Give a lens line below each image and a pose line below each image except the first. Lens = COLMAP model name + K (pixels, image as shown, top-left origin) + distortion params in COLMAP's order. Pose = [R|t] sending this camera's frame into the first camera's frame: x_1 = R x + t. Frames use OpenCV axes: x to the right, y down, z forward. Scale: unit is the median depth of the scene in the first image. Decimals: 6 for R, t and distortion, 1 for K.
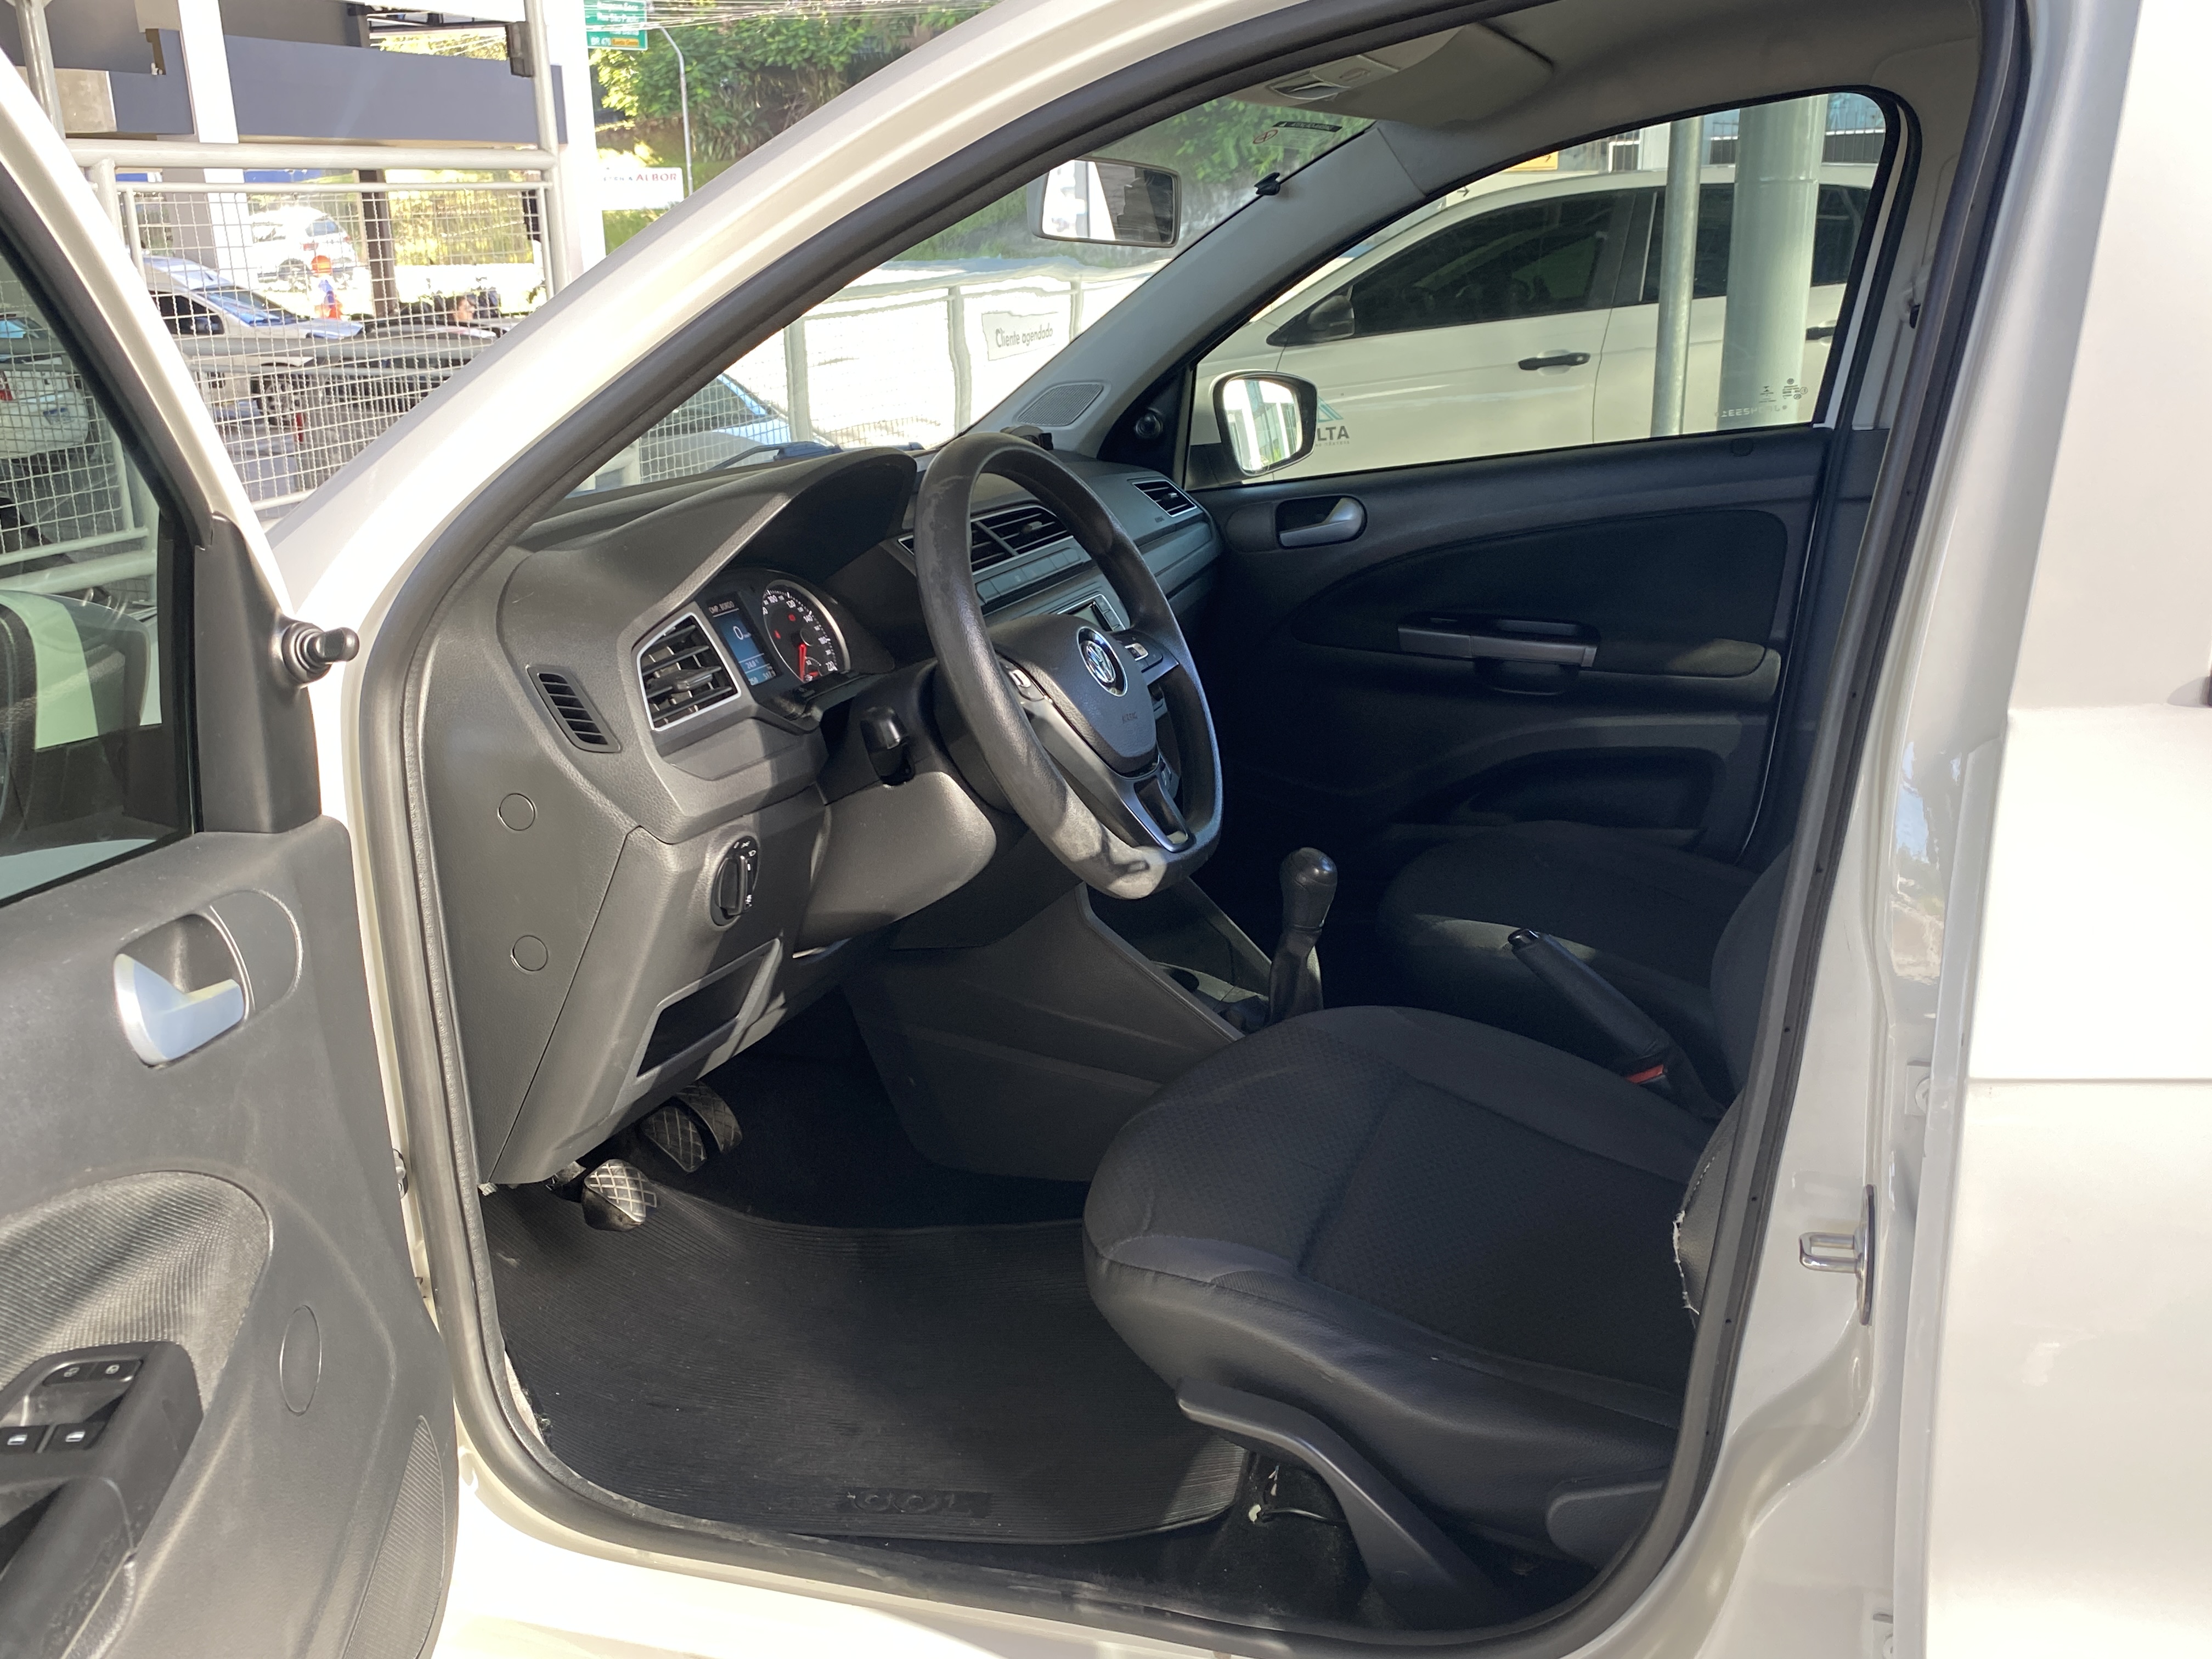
lens RADIAL K [[1889.4, 0, 1106.0], [0, 1889.4, 829.5], [0, 0, 1]] dist [0.072009, -0.157258]
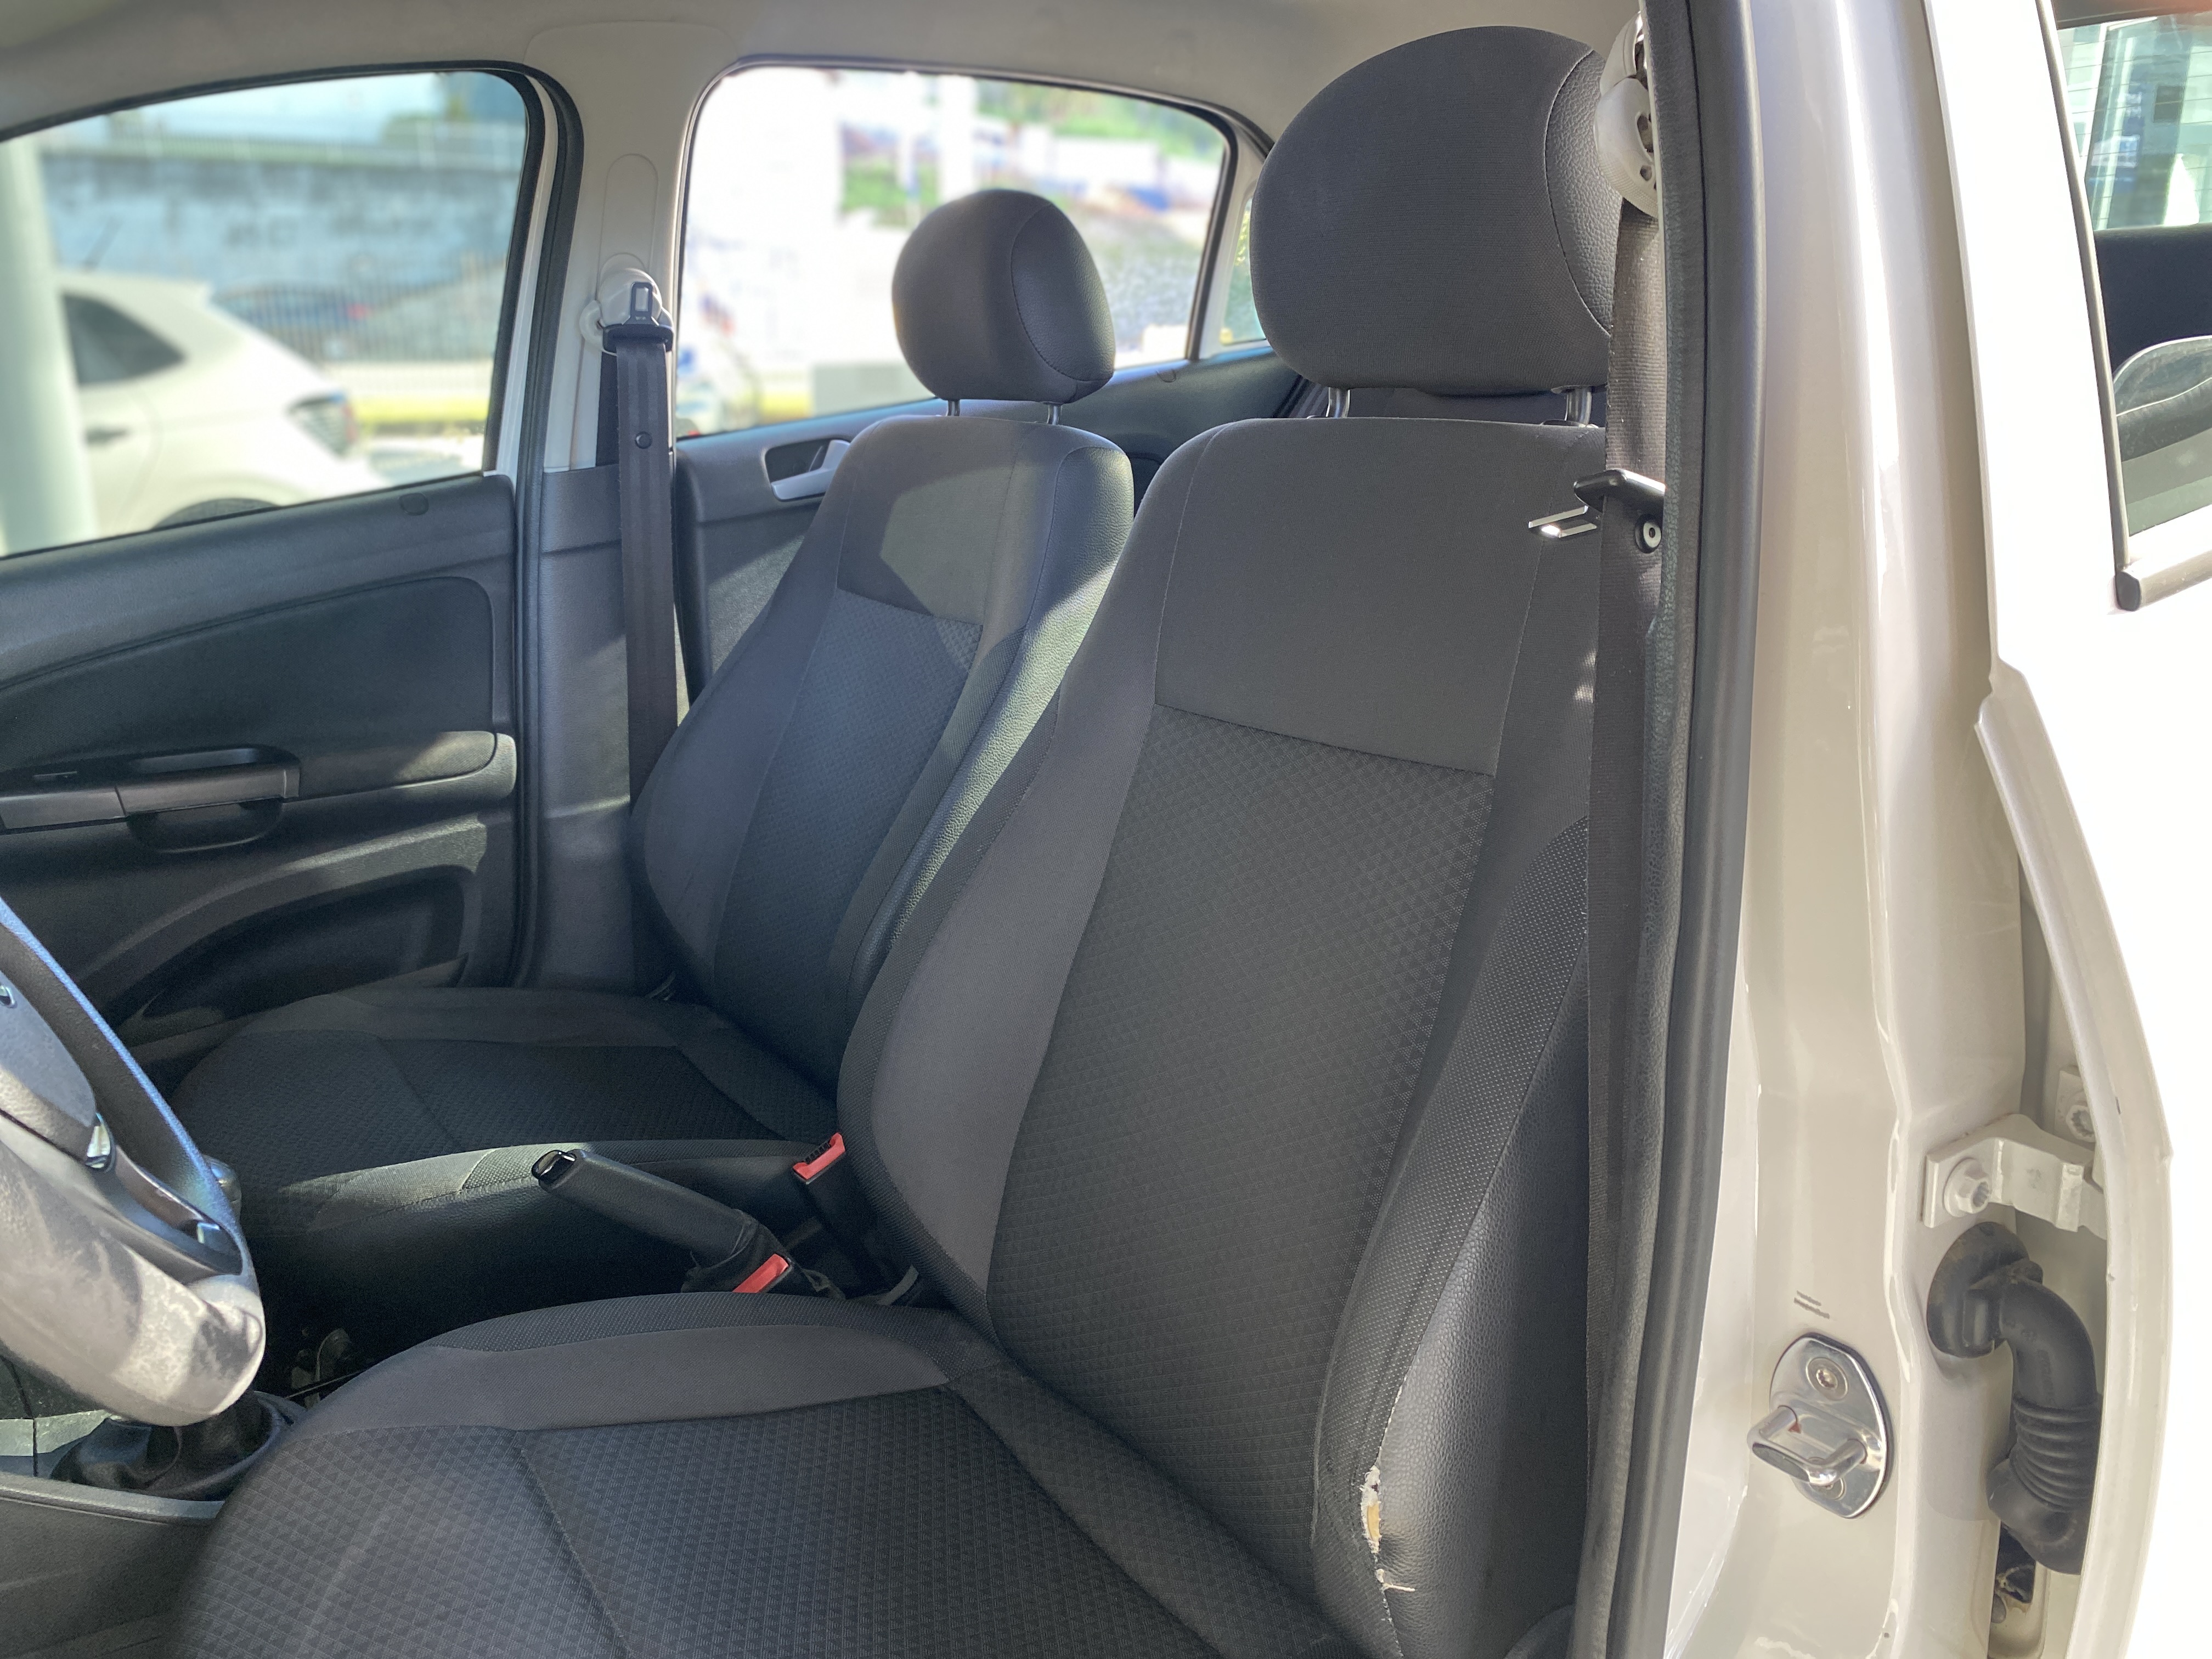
lens RADIAL K [[1713.5, 0, 1118.8], [0, 1713.5, 822.0], [0, 0, 1]] dist [0.001414, -0.004620]
pose [[0.604109, -0.209921, 0.768756, -0.085609], [0.245123, 0.966860, 0.071392, -0.043403], [-0.758266, 0.145311, 0.635545, 0.306499]]
